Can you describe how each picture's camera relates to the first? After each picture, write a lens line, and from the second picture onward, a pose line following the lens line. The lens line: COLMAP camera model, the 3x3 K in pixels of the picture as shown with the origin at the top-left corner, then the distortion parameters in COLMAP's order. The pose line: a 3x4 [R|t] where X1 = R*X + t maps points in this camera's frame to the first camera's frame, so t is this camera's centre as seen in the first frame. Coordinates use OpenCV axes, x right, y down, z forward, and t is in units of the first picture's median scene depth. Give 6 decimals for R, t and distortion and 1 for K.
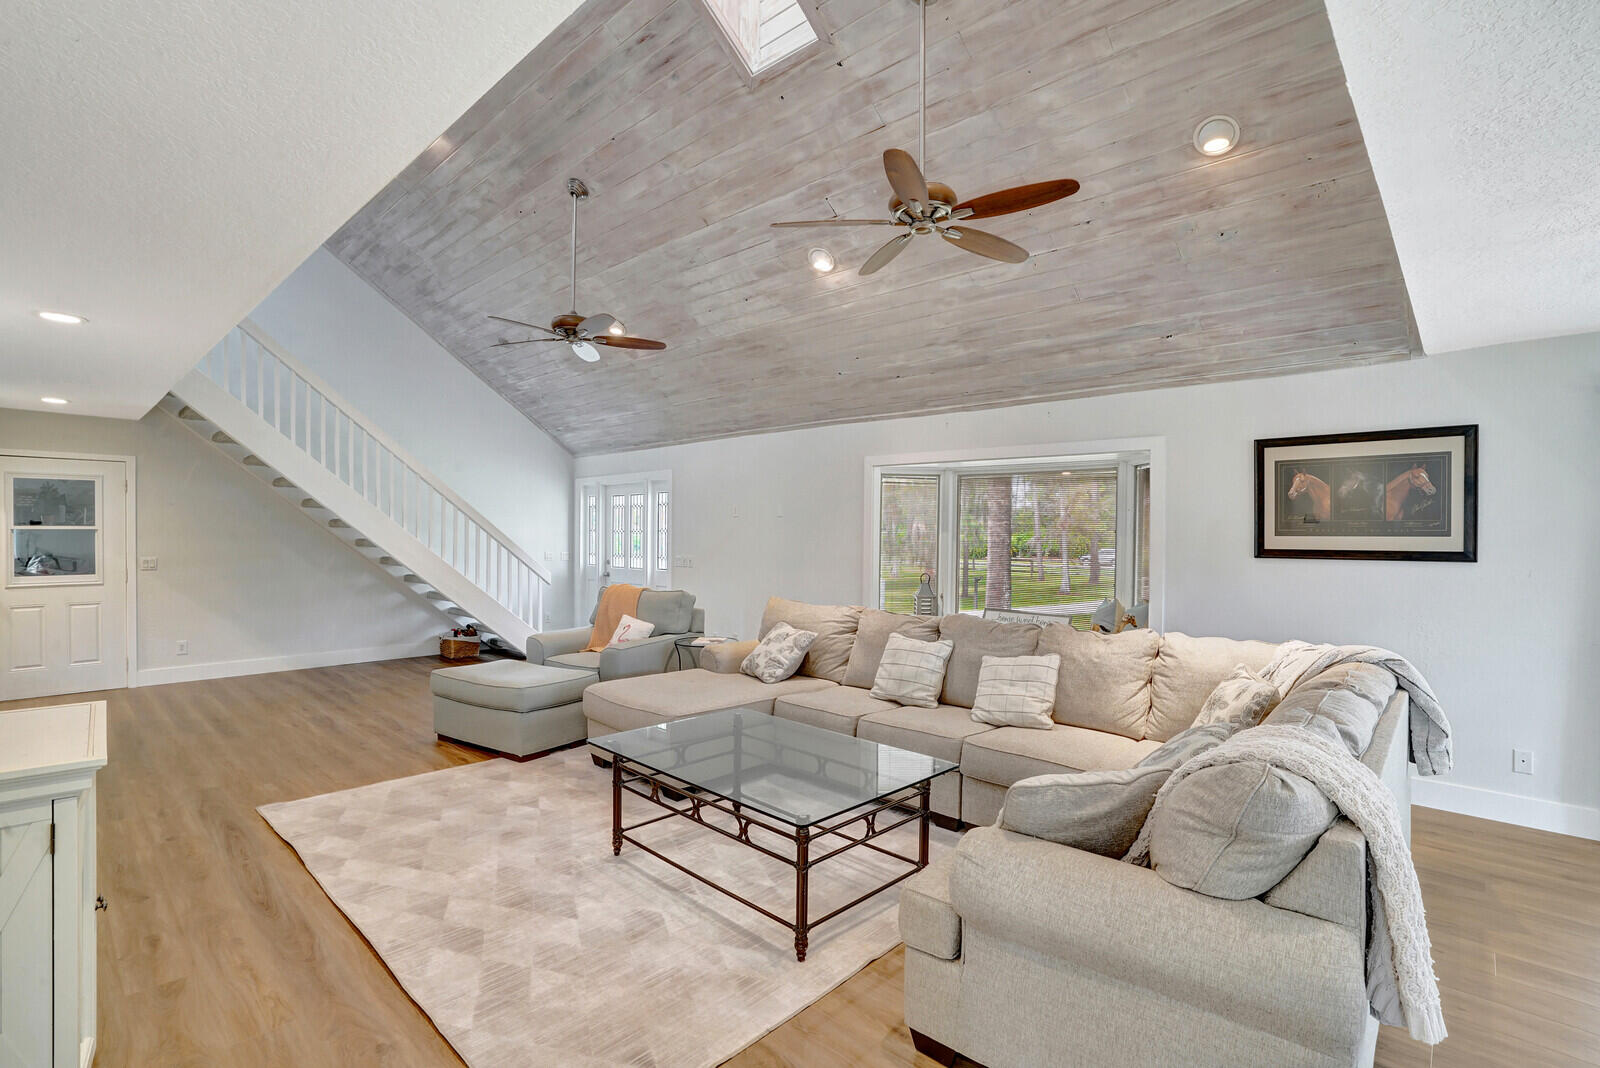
lens RADIAL K [[769.9, 0, 797.8], [0, 769.9, 535.8], [0, 0, 1]] dist [-0.028012, 0.005785]
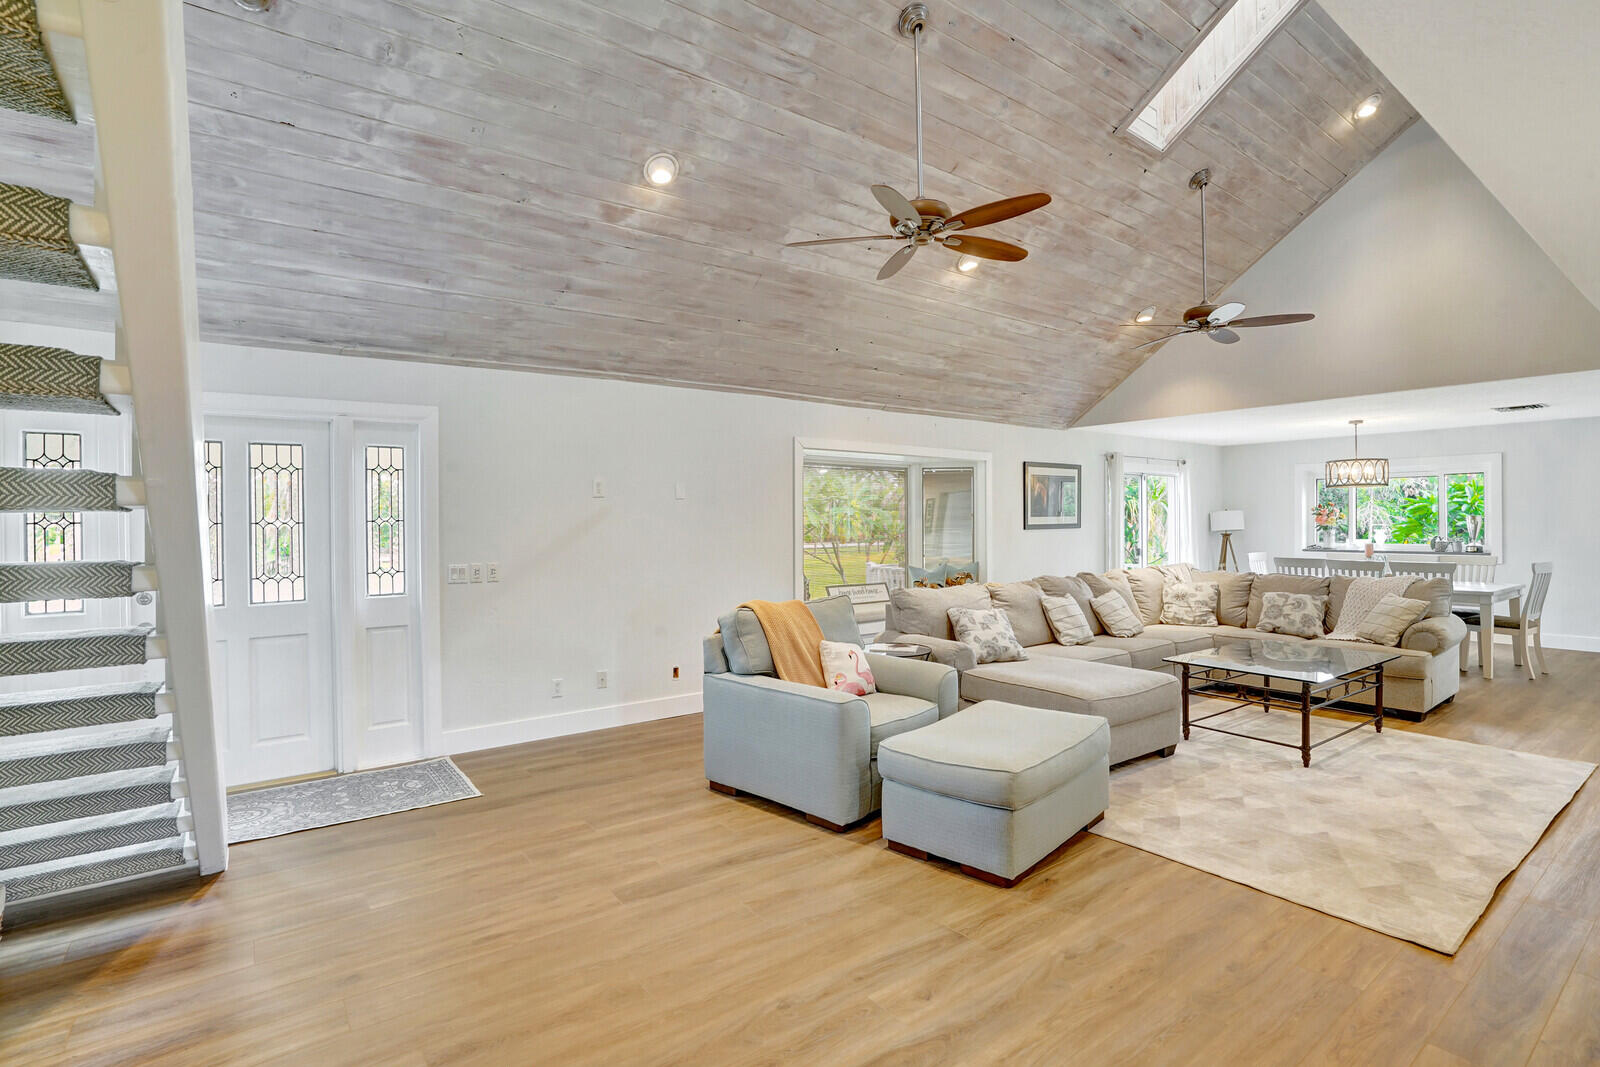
lens RADIAL K [[769.9, 0, 806.2], [0, 769.9, 519.4], [0, 0, 1]] dist [-0.028012, 0.005785]
pose [[0.144643, -0.006286, 0.989464, -1.251159], [0.017436, 0.999841, 0.003803, -0.009754], [-0.989330, 0.016702, 0.144729, 1.275419]]
